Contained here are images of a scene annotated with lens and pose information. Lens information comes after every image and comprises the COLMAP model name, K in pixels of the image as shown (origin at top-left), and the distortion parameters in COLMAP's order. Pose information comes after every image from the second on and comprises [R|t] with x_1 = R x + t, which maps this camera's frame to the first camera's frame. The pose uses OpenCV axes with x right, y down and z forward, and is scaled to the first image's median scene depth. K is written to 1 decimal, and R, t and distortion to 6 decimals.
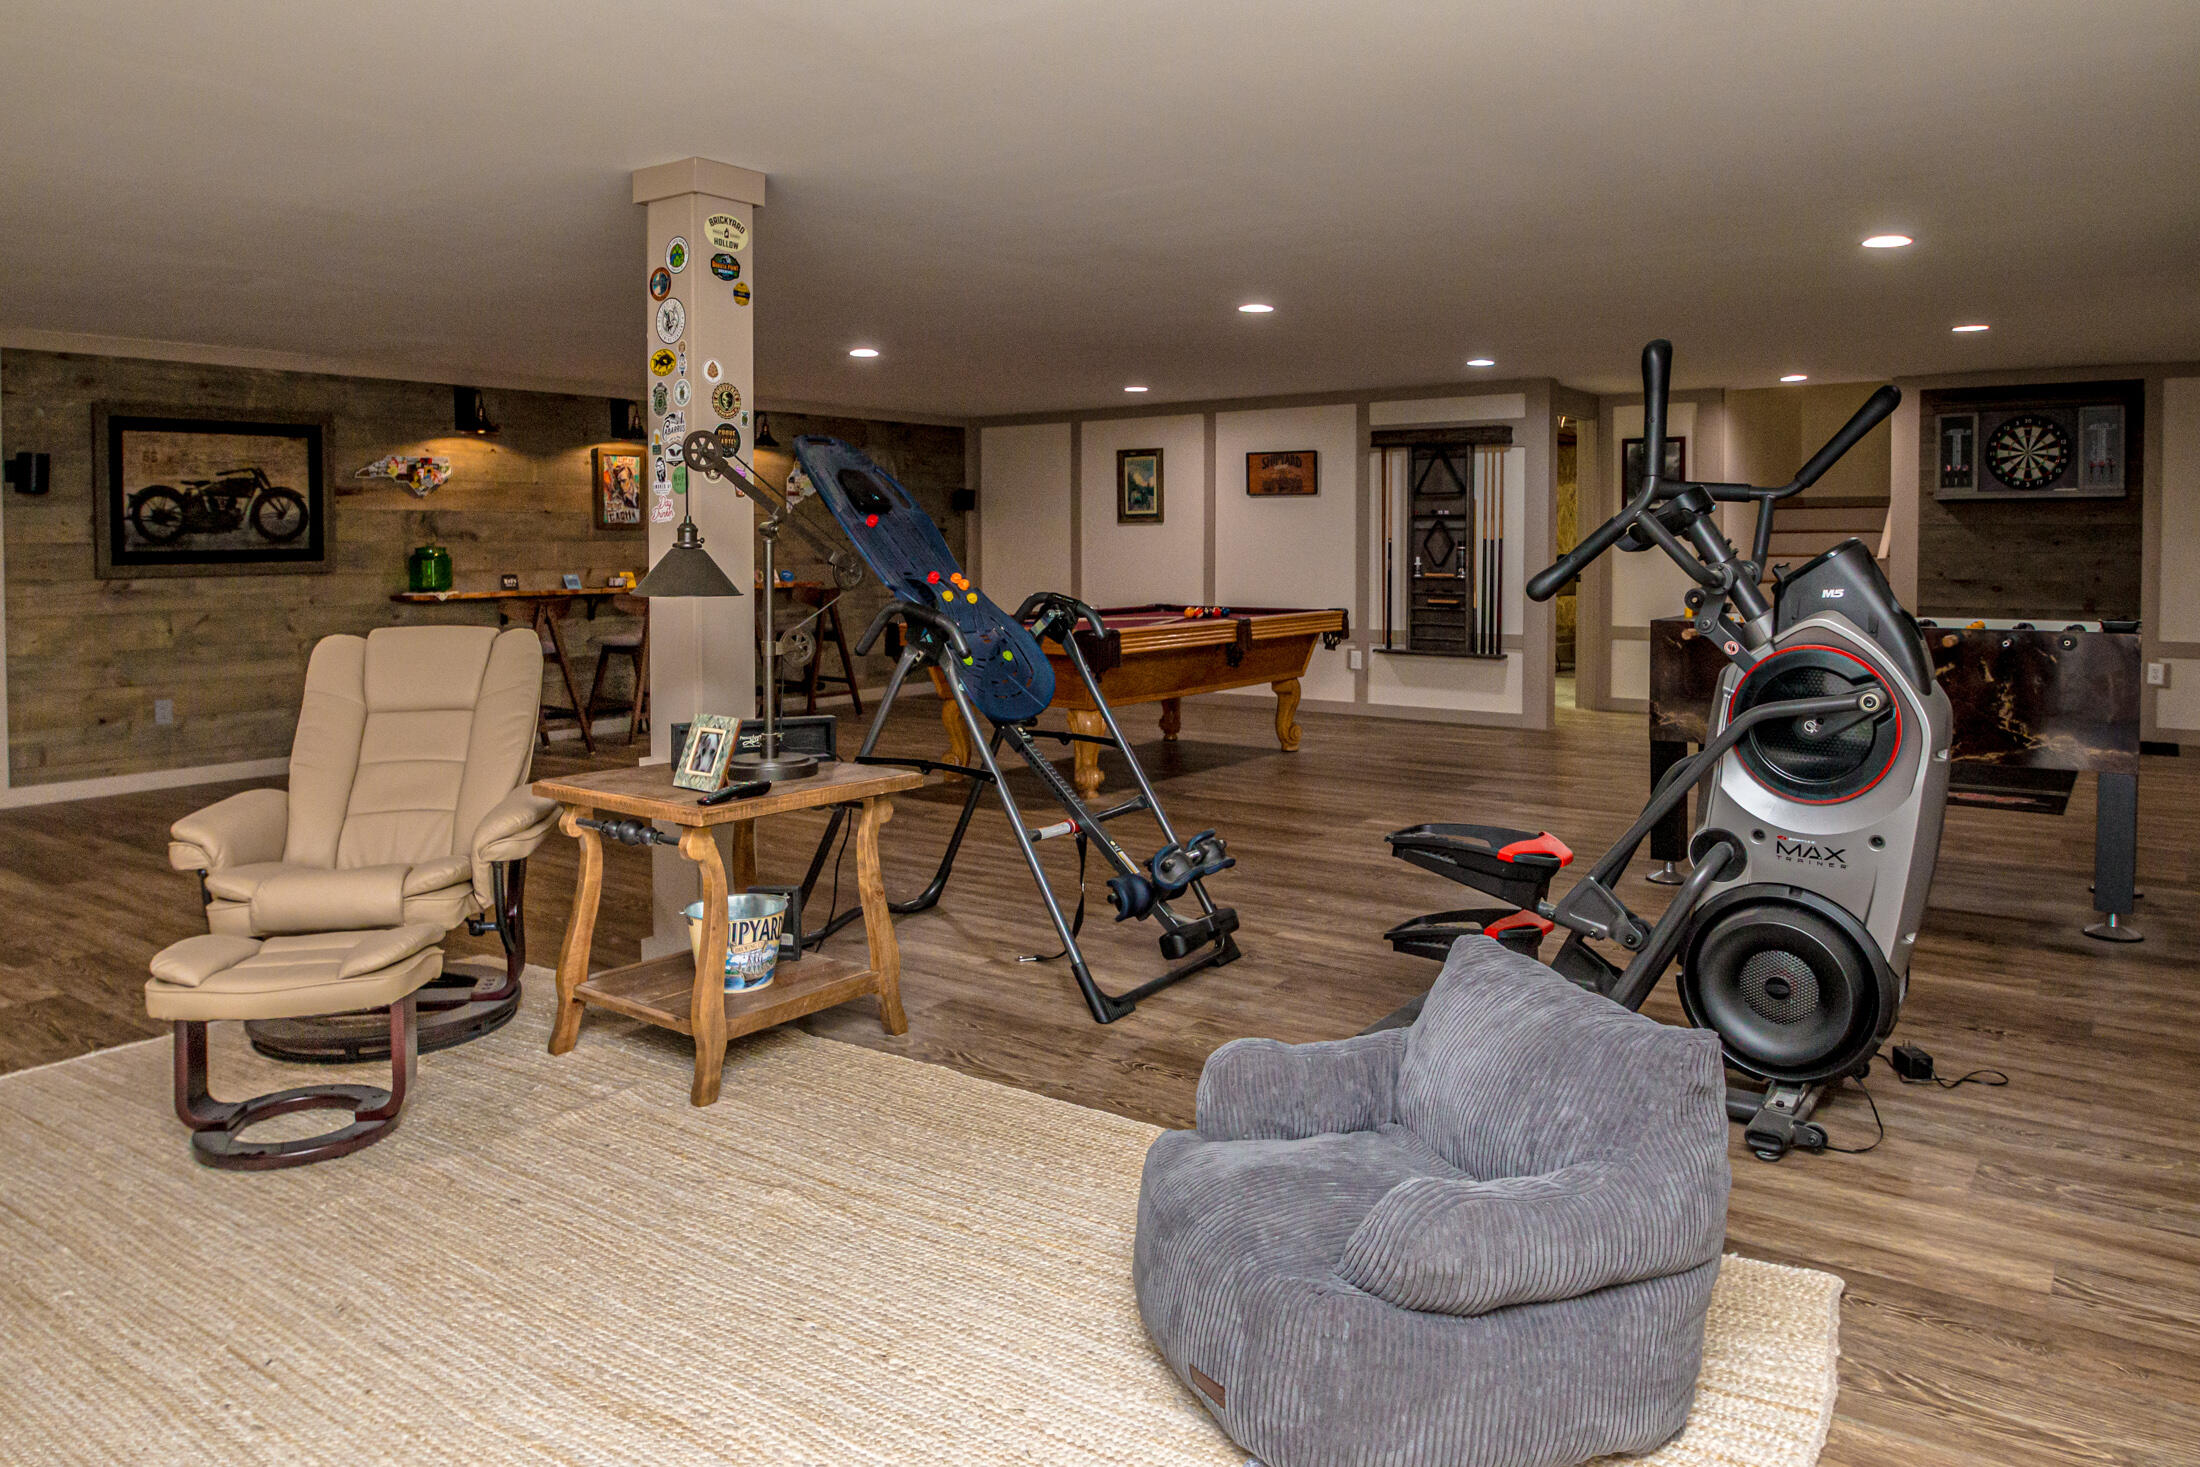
lens RADIAL K [[1474.8, 0, 1100.0], [0, 1474.8, 733.5], [0, 0, 1]] dist [-0.024393, 0.003419]
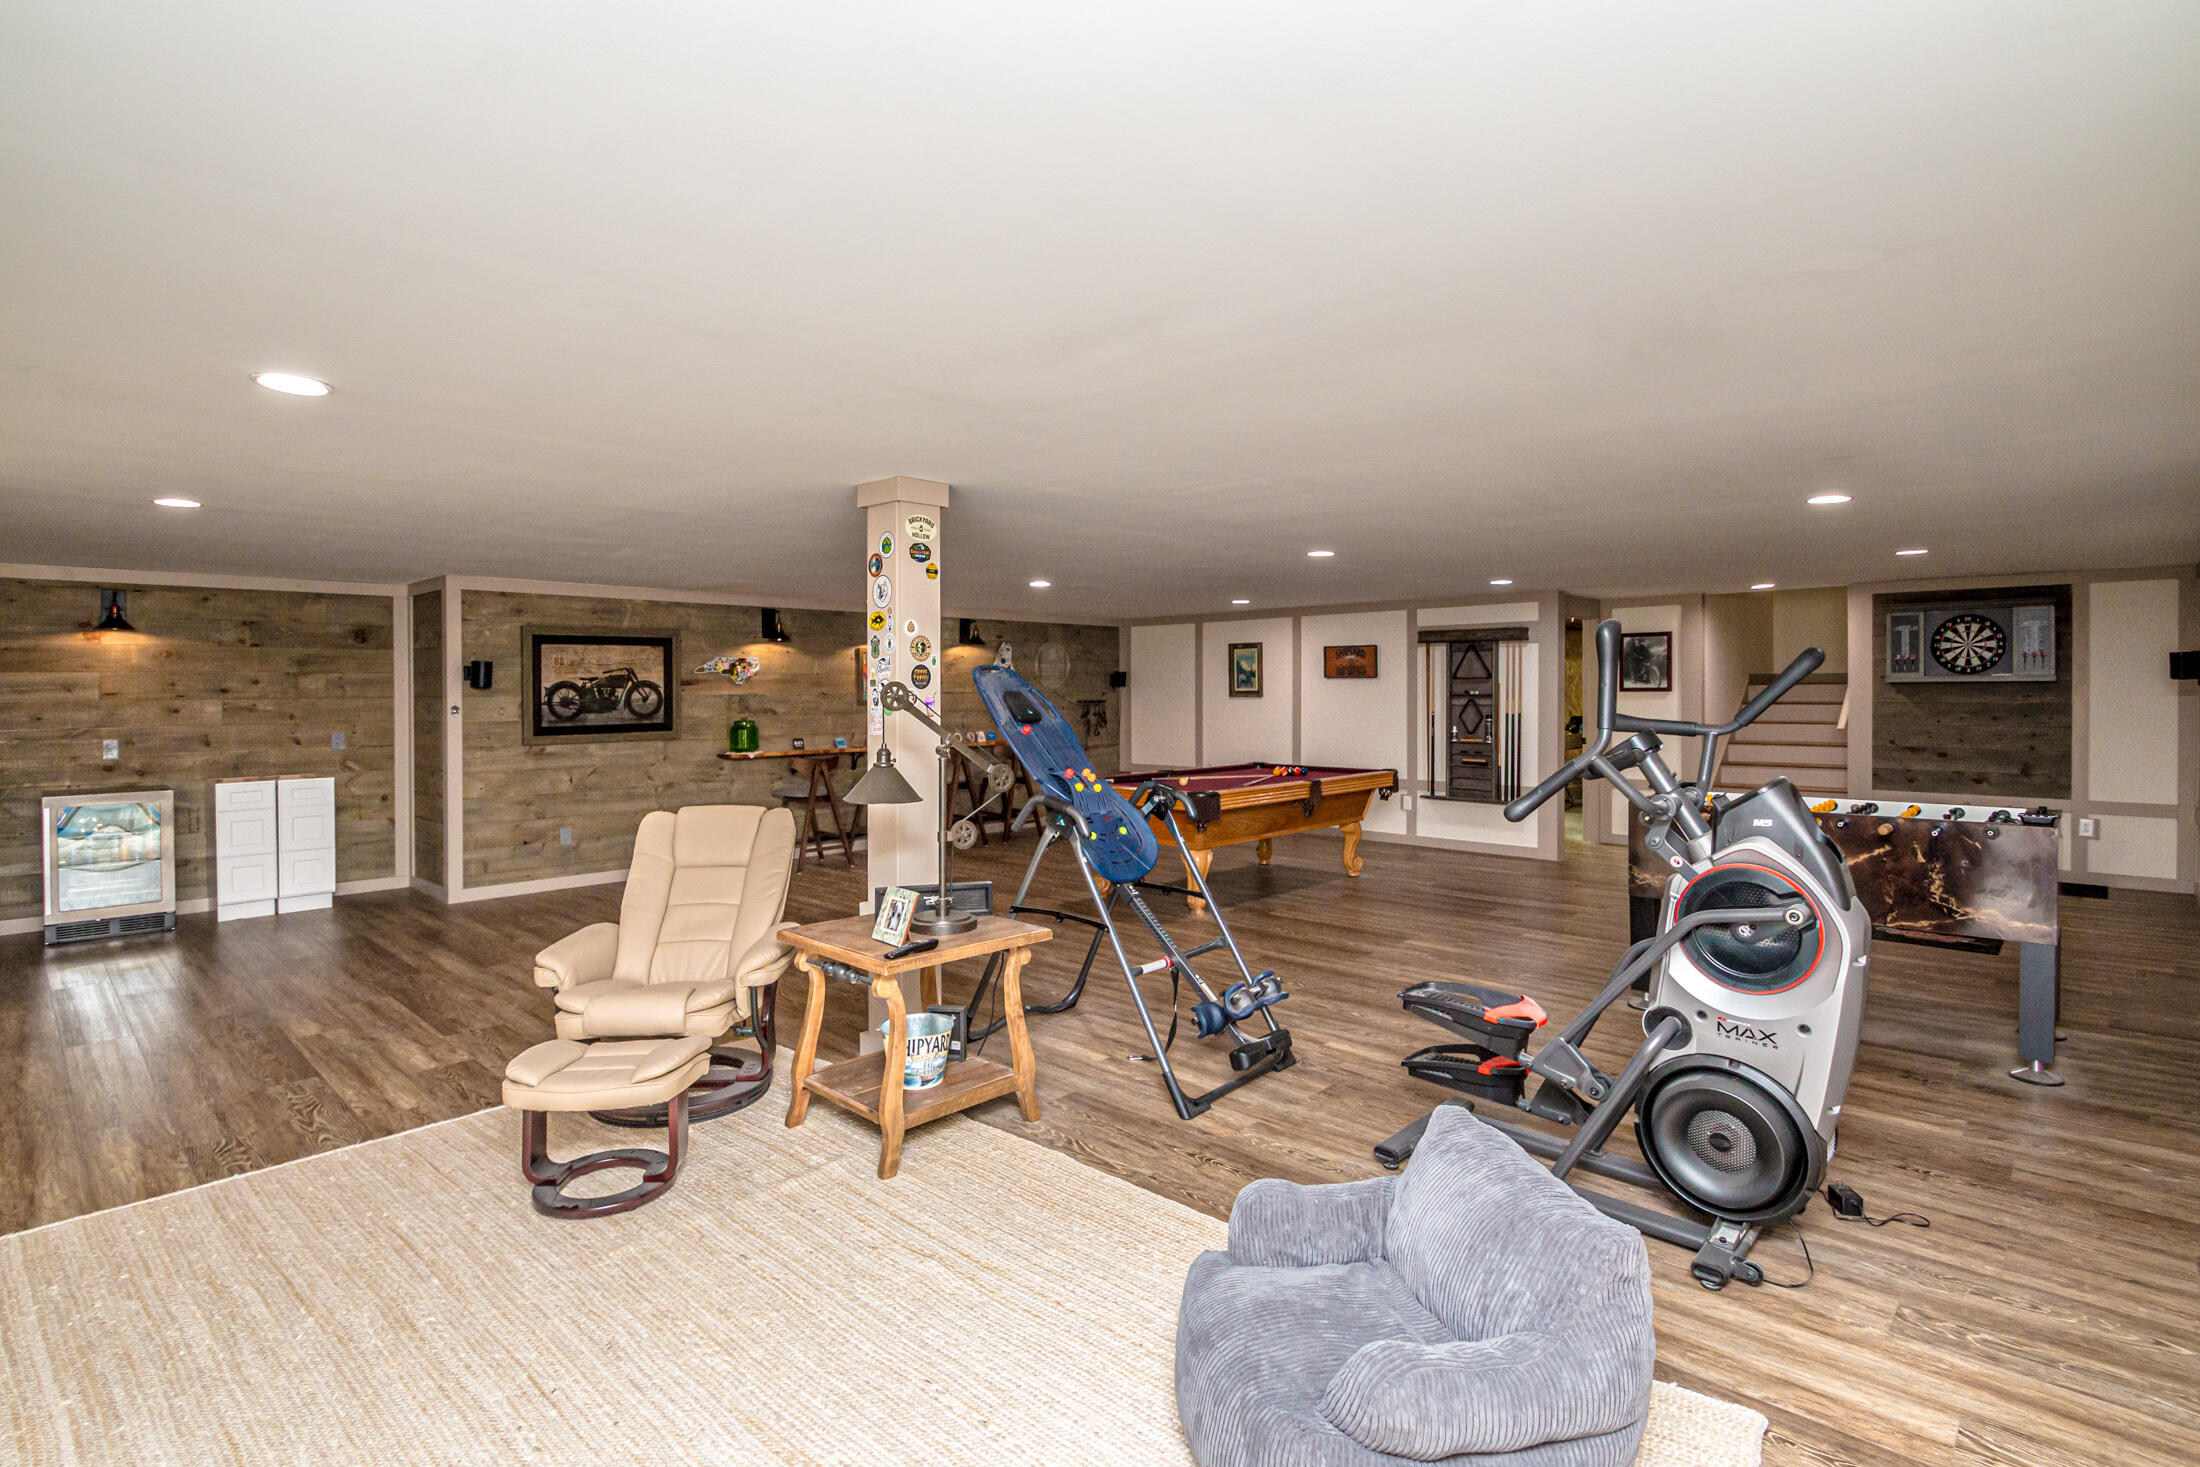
lens RADIAL K [[1062.6, 0, 1104.1], [0, 1062.6, 779.5], [0, 0, 1]] dist [0.026516, -0.027178]
pose [[0.991231, 0.000063, -0.132140, 0.056807], [-0.003477, 0.999666, -0.025604, -0.085326], [0.132094, 0.025839, 0.990900, 0.030483]]
